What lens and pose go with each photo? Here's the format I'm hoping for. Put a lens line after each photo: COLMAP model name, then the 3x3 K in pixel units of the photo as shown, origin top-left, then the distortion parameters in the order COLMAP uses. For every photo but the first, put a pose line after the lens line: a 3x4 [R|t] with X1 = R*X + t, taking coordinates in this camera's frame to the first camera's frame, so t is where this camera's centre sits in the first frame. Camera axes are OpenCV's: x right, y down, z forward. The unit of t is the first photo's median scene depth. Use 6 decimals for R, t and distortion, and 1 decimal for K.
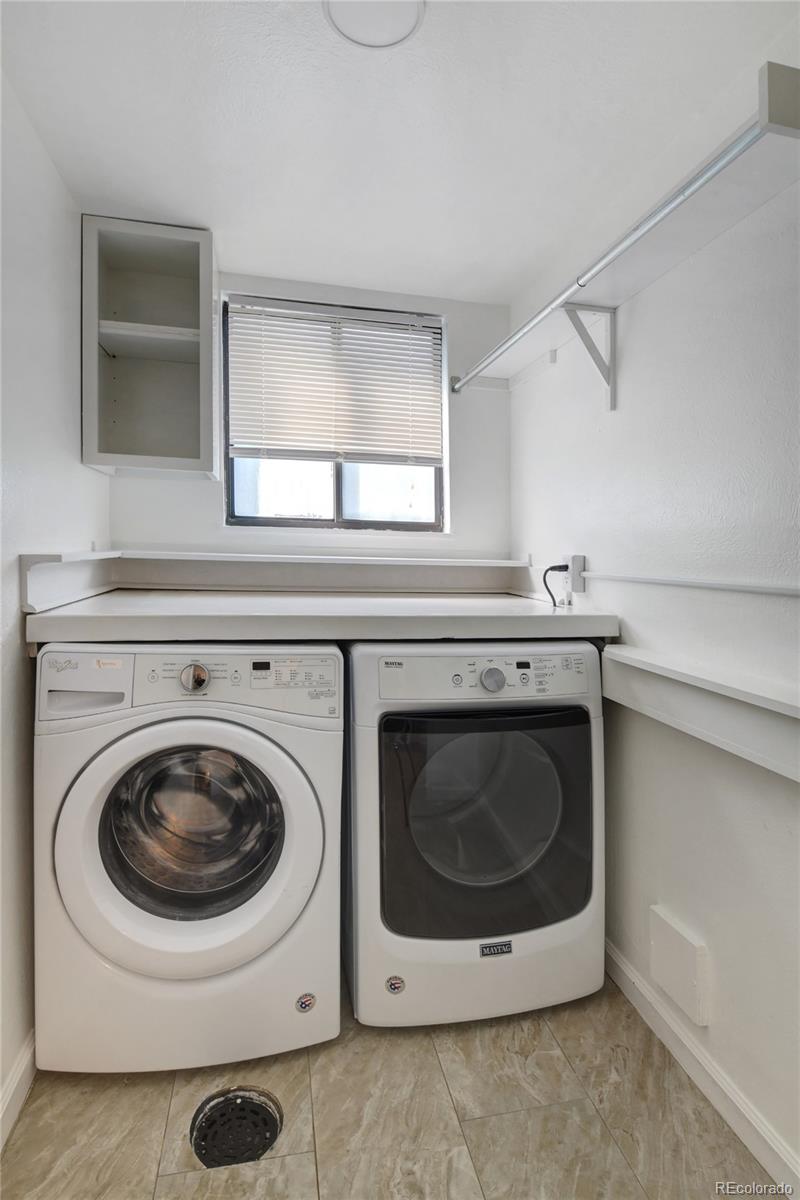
lens RADIAL K [[615.7, 0, 401.3], [0, 615.7, 599.6], [0, 0, 1]] dist [-0.017084, -0.000942]
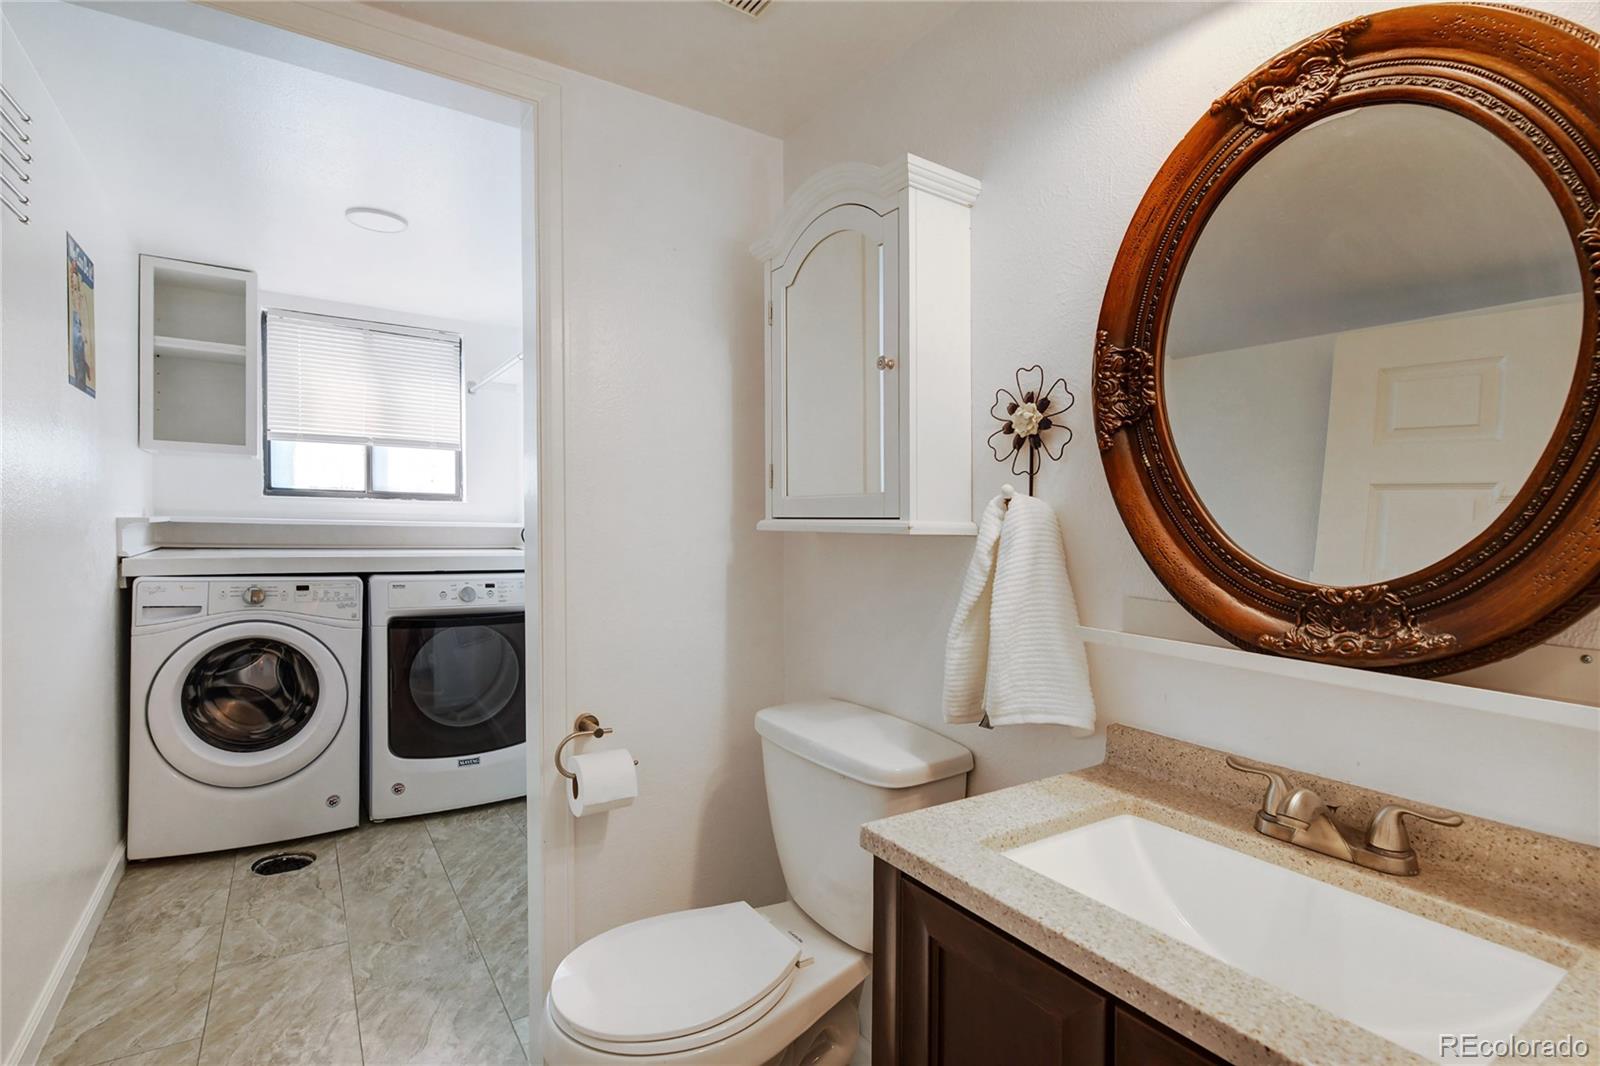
lens RADIAL K [[746.0, 0, 764.0], [0, 746.0, 523.4], [0, 0, 1]] dist [0.000134, -0.002648]
pose [[0.937005, -0.007086, 0.349245, 0.191406], [0.033018, 0.997115, -0.068353, 0.101834], [-0.347753, 0.075579, 0.934535, -1.088286]]
